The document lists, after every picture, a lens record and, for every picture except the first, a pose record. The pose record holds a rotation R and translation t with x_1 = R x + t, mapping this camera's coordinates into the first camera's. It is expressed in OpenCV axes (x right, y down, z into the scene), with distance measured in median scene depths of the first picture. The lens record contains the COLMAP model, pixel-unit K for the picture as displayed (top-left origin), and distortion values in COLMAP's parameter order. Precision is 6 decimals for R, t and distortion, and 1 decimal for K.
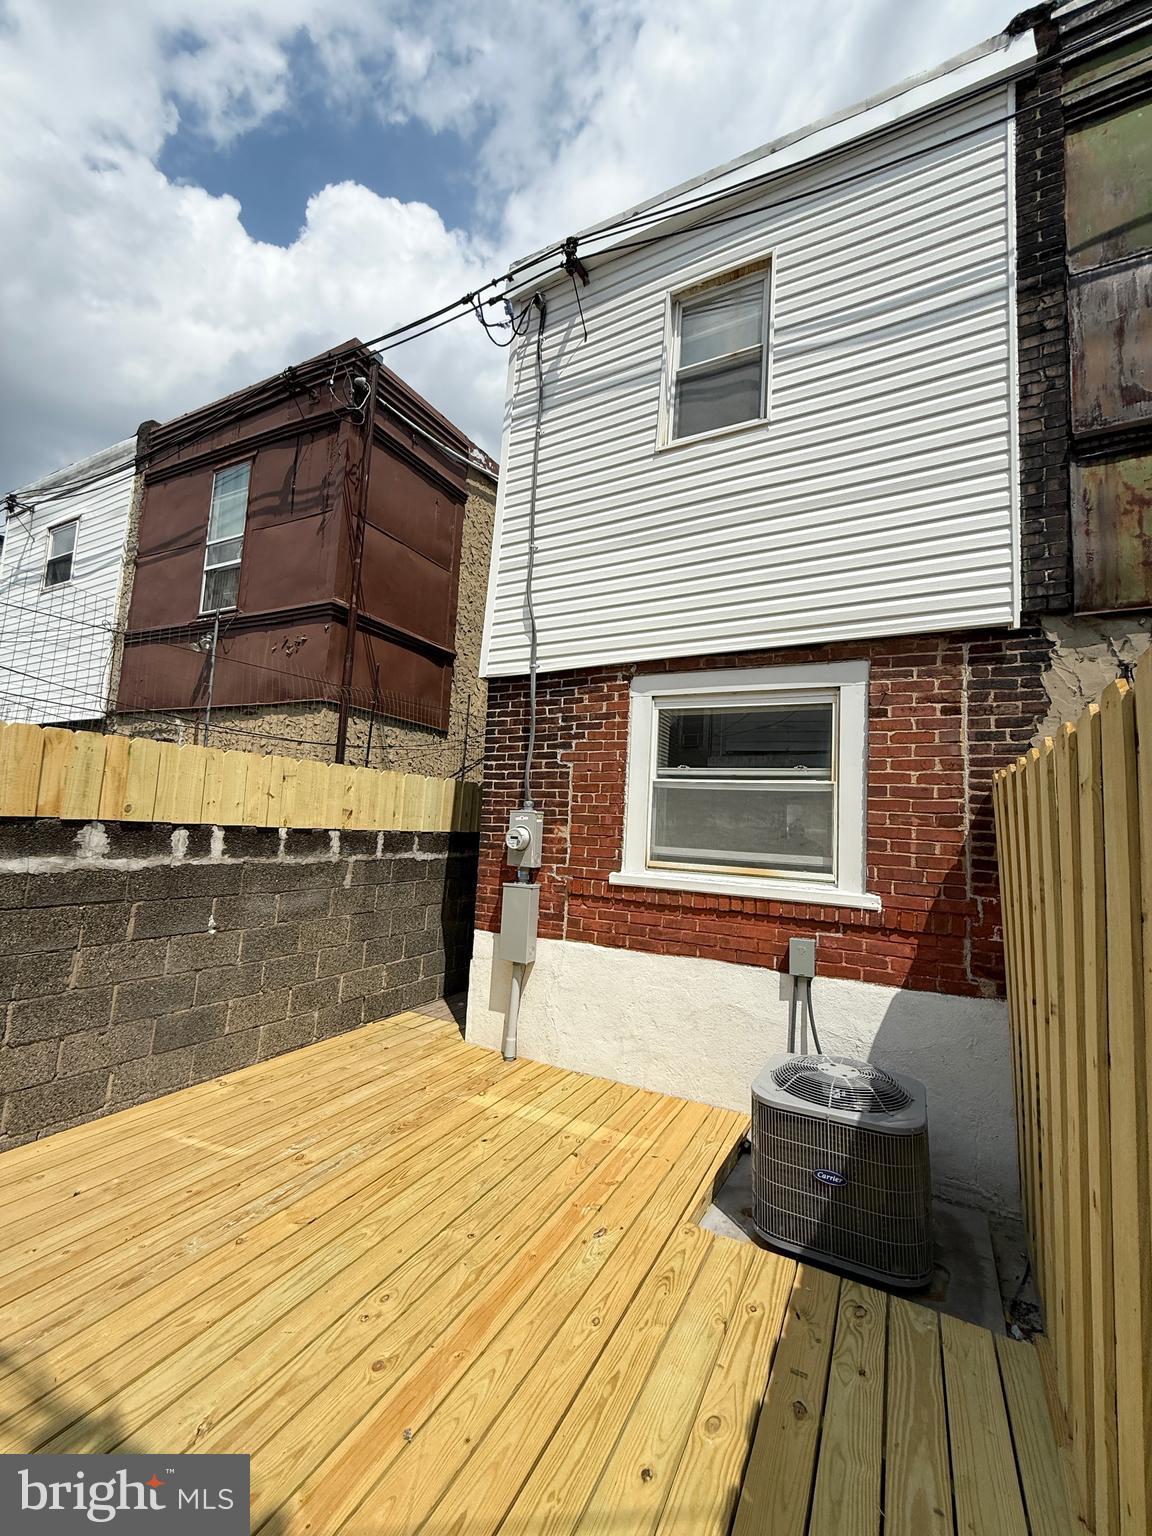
lens RADIAL K [[613.0, 0, 576.4], [0, 613.0, 765.1], [0, 0, 1]] dist [-0.000128, 0.000016]
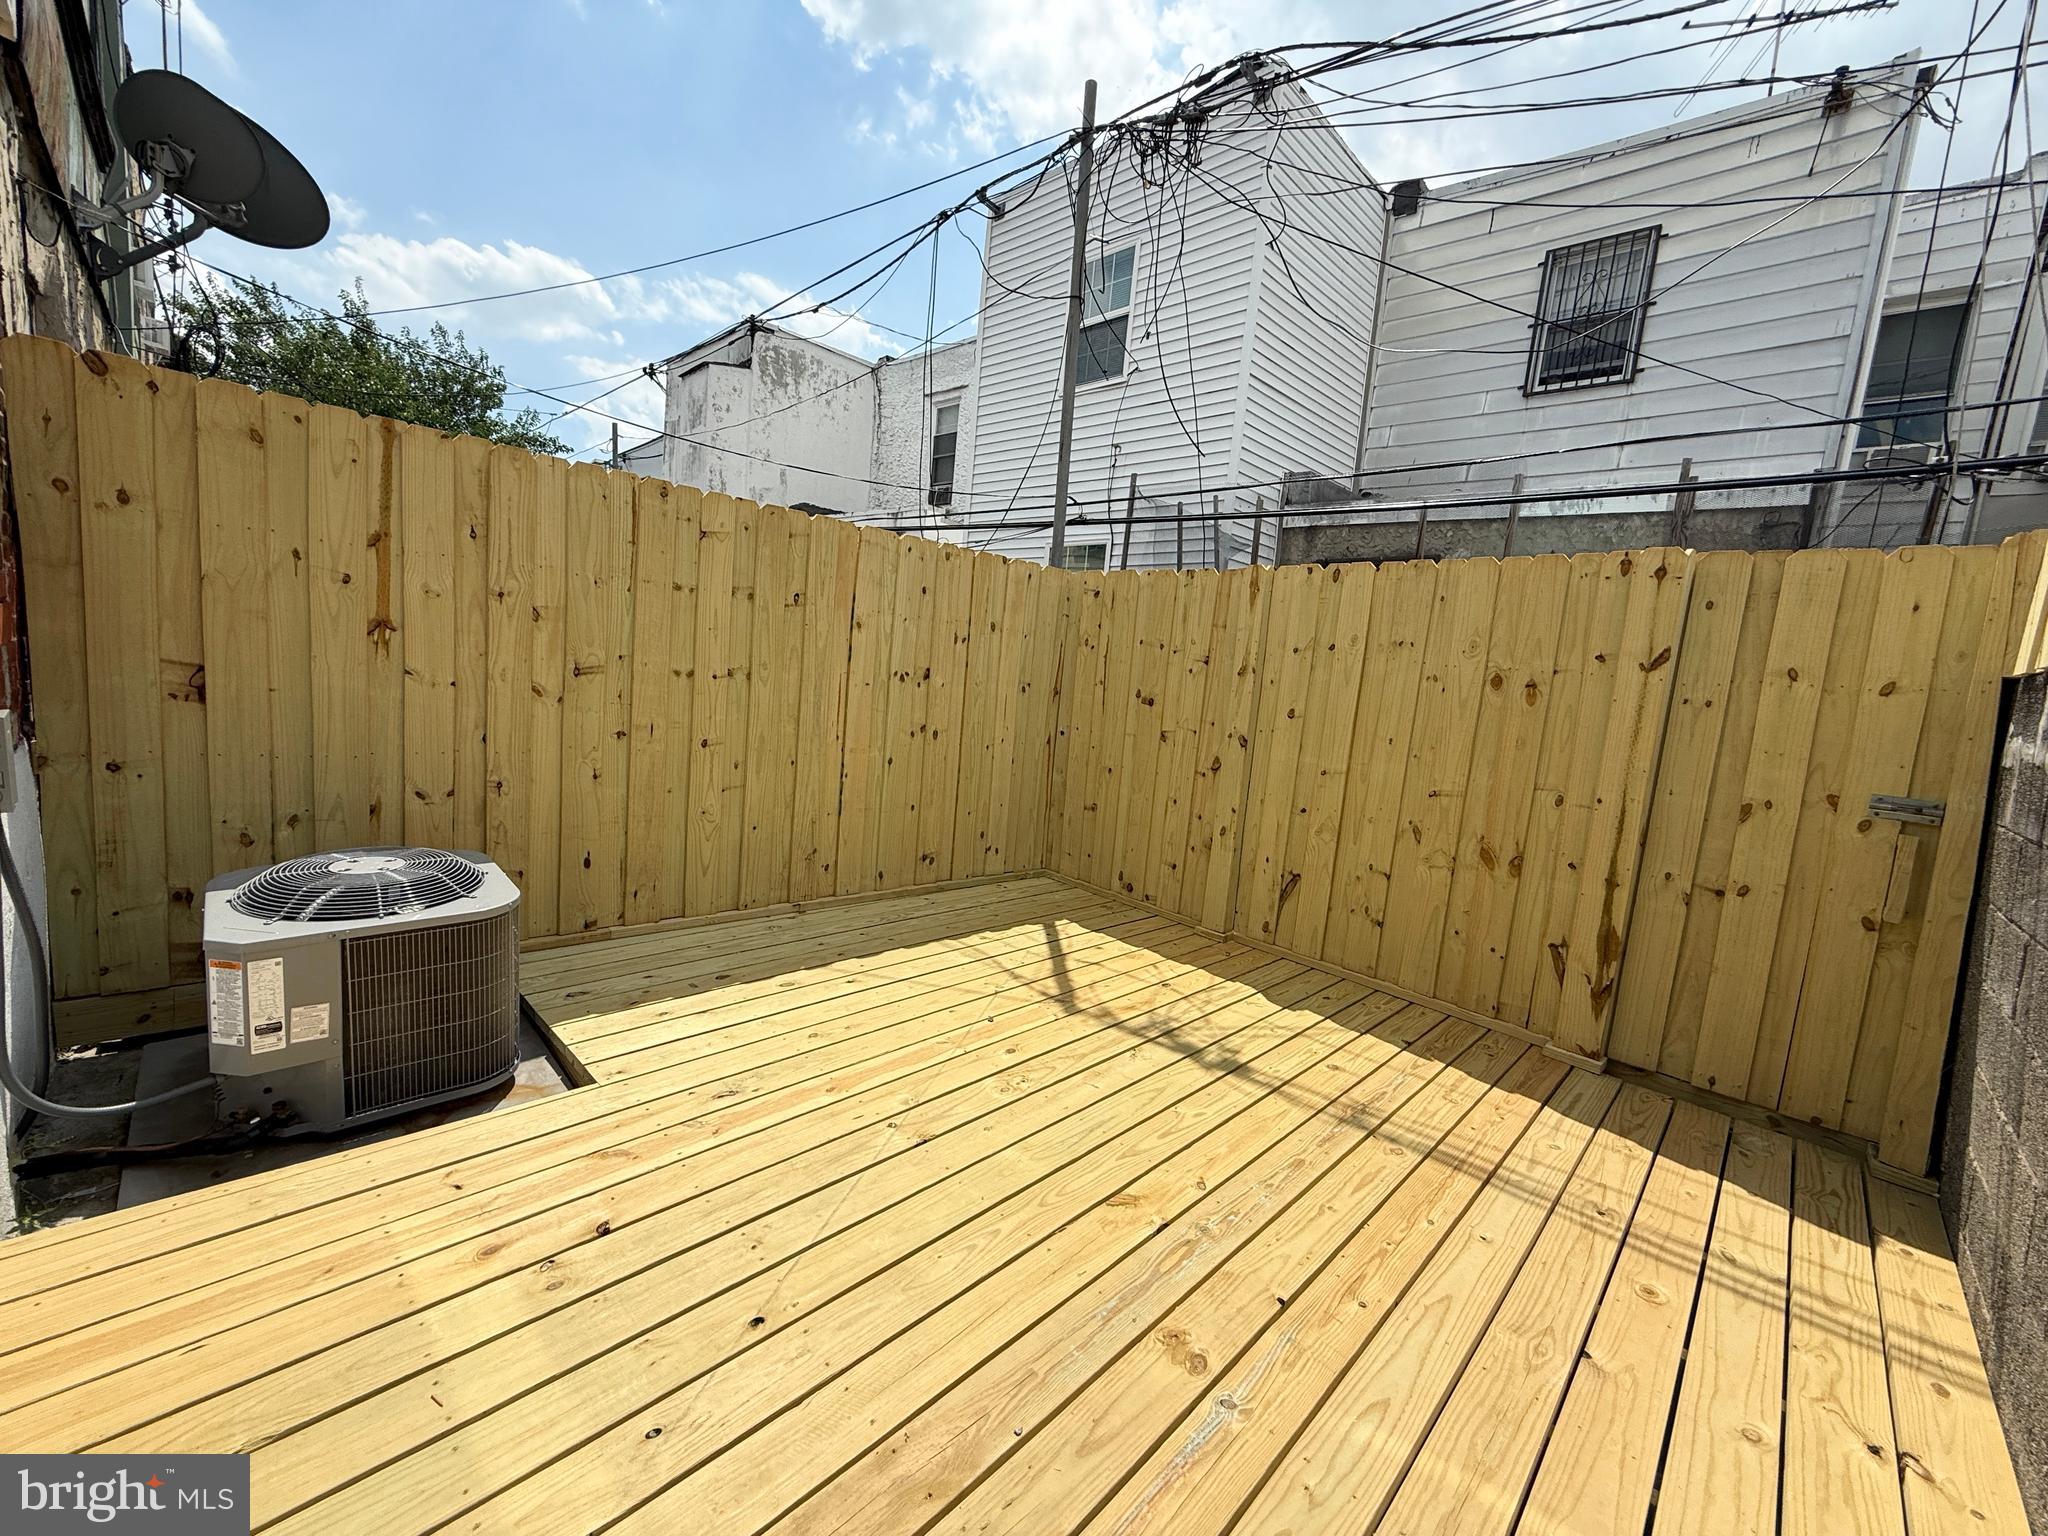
lens RADIAL K [[817.4, 0, 1017.0], [0, 817.4, 765.0], [0, 0, 1]] dist [-0.000128, 0.000016]
pose [[-0.948264, -0.165377, 0.271009, -0.325390], [-0.160724, 0.986211, 0.039440, 0.185660], [-0.273794, -0.006158, -0.961769, 1.221427]]
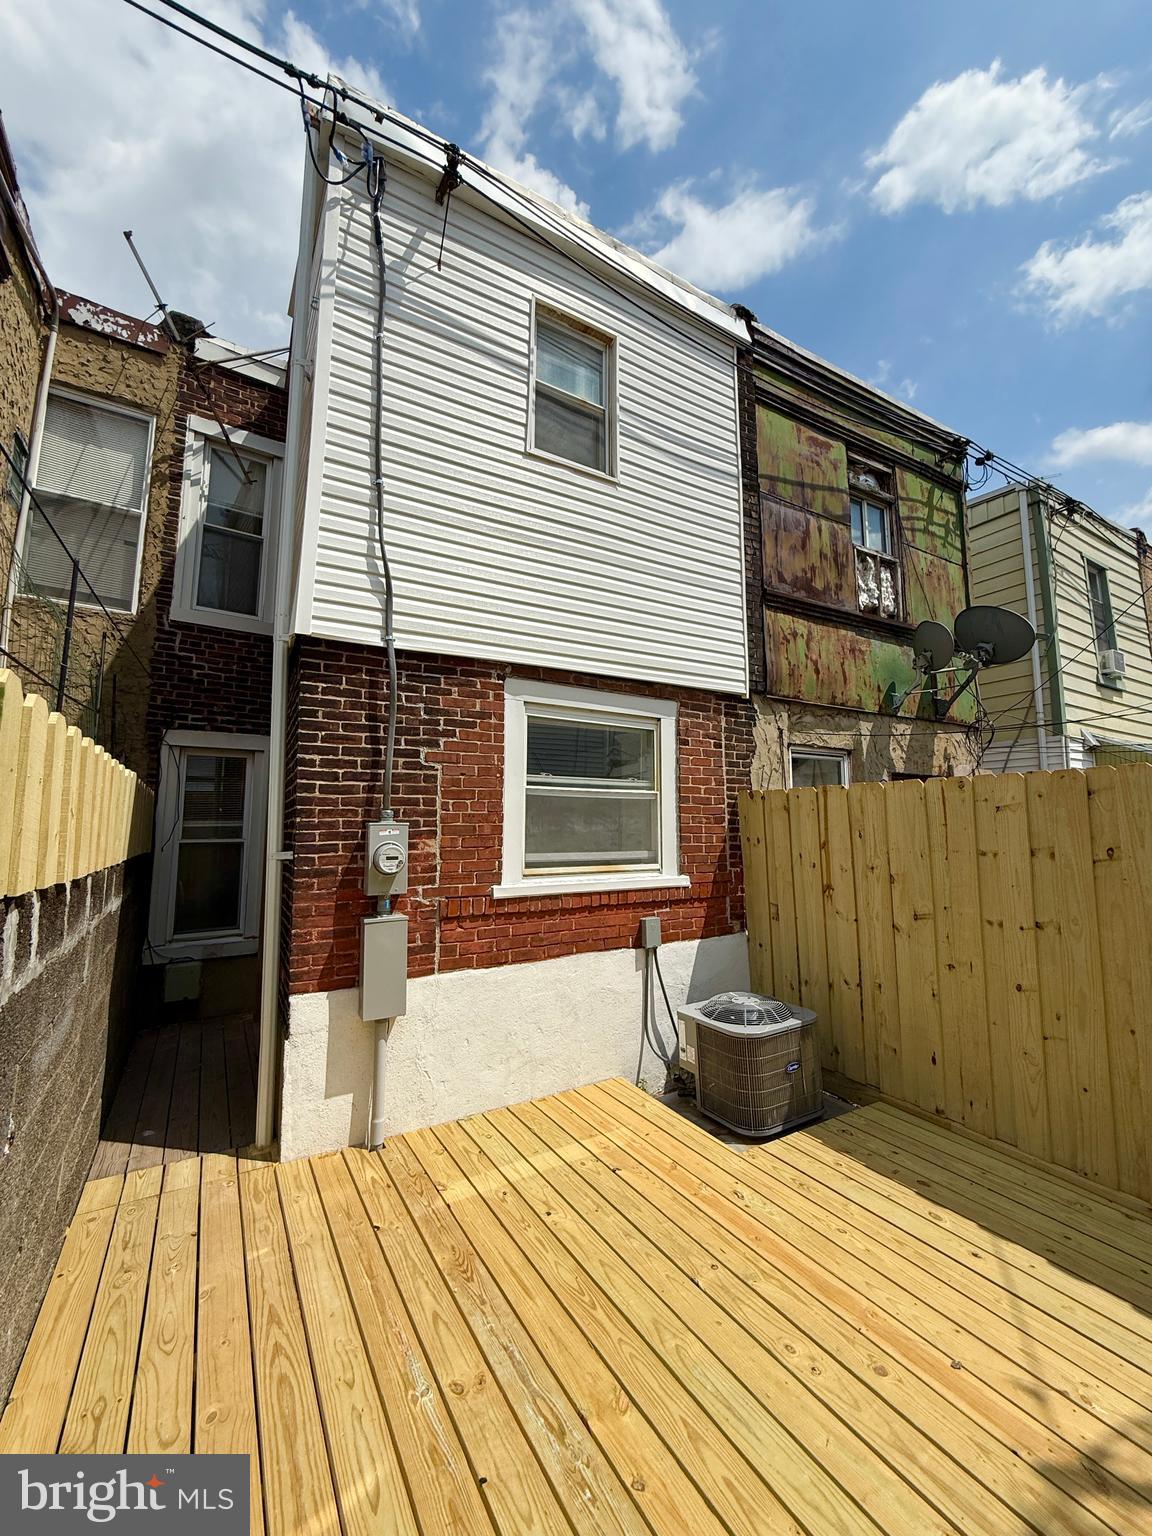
lens RADIAL K [[613.0, 0, 577.7], [0, 613.0, 765.4], [0, 0, 1]] dist [-0.000128, 0.000016]
pose [[0.519457, 0.040093, 0.853555, -0.742962], [-0.055449, 0.998375, -0.013151, -0.002132], [-0.852695, -0.040497, 0.520836, 0.458883]]
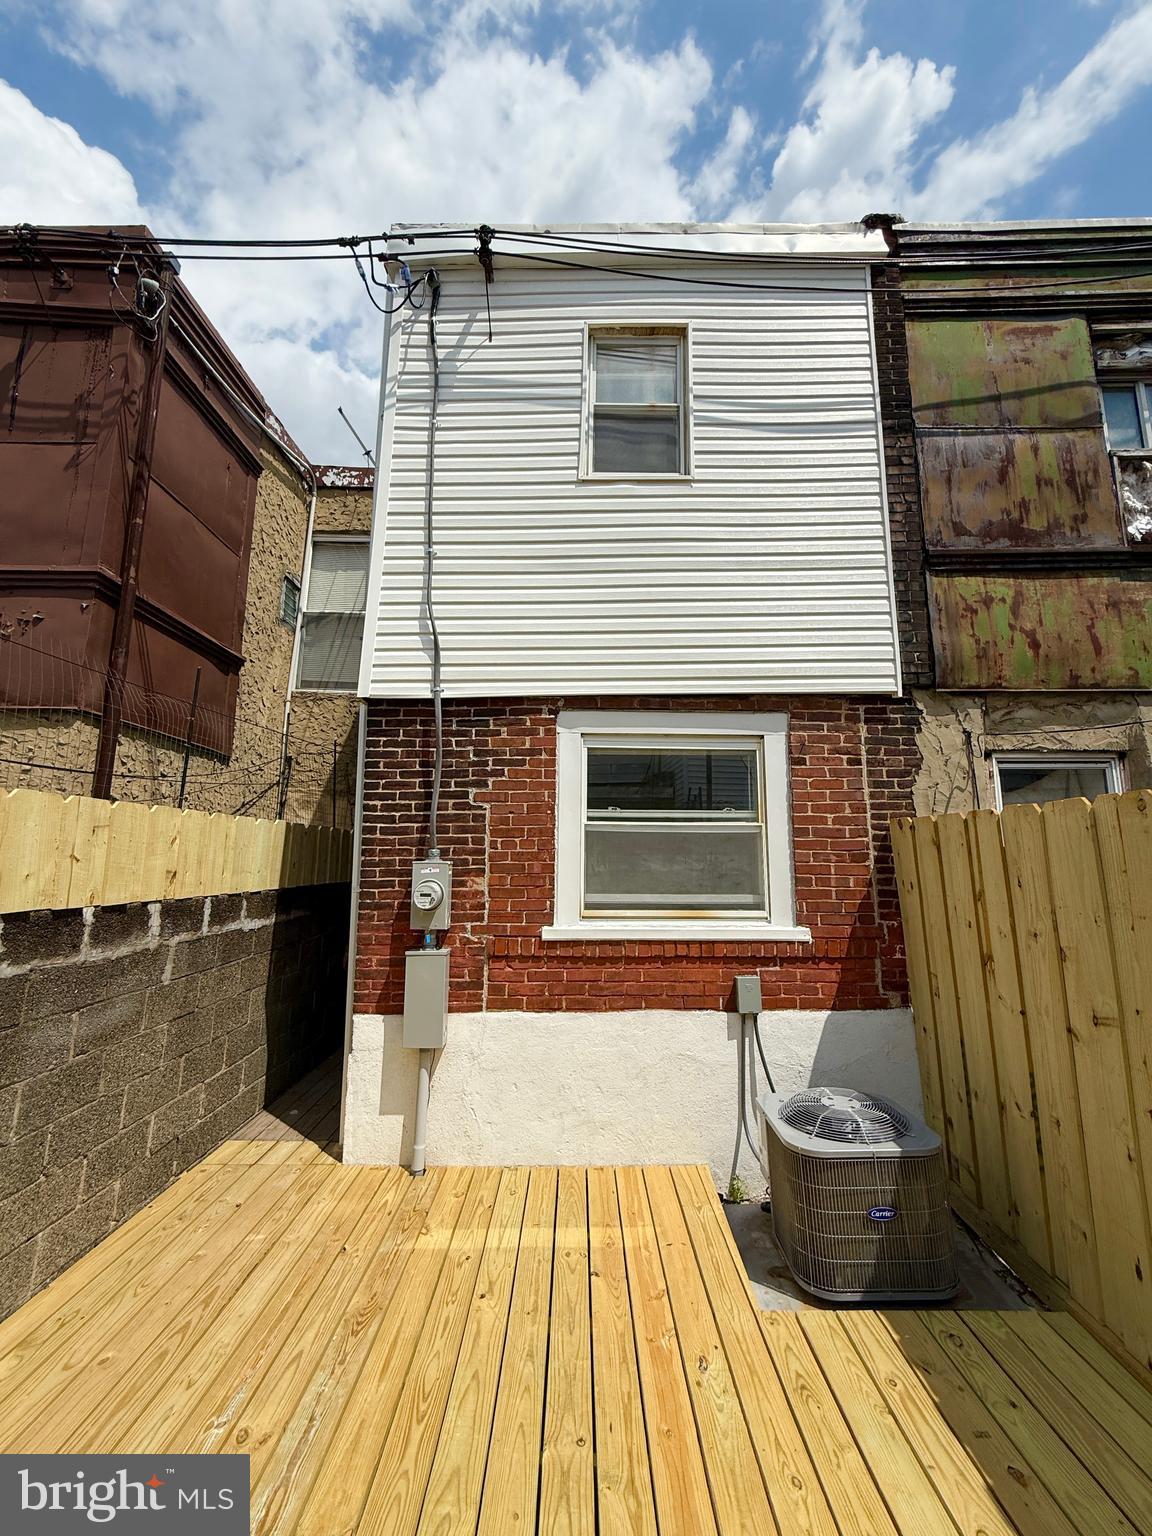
lens RADIAL K [[613.0, 0, 576.0], [0, 613.0, 764.8], [0, 0, 1]] dist [-0.000128, 0.000016]
pose [[0.883490, 0.026115, 0.467722, -0.359904], [-0.006698, 0.999047, -0.043129, -0.026124], [-0.468403, 0.034971, 0.882823, 0.194548]]
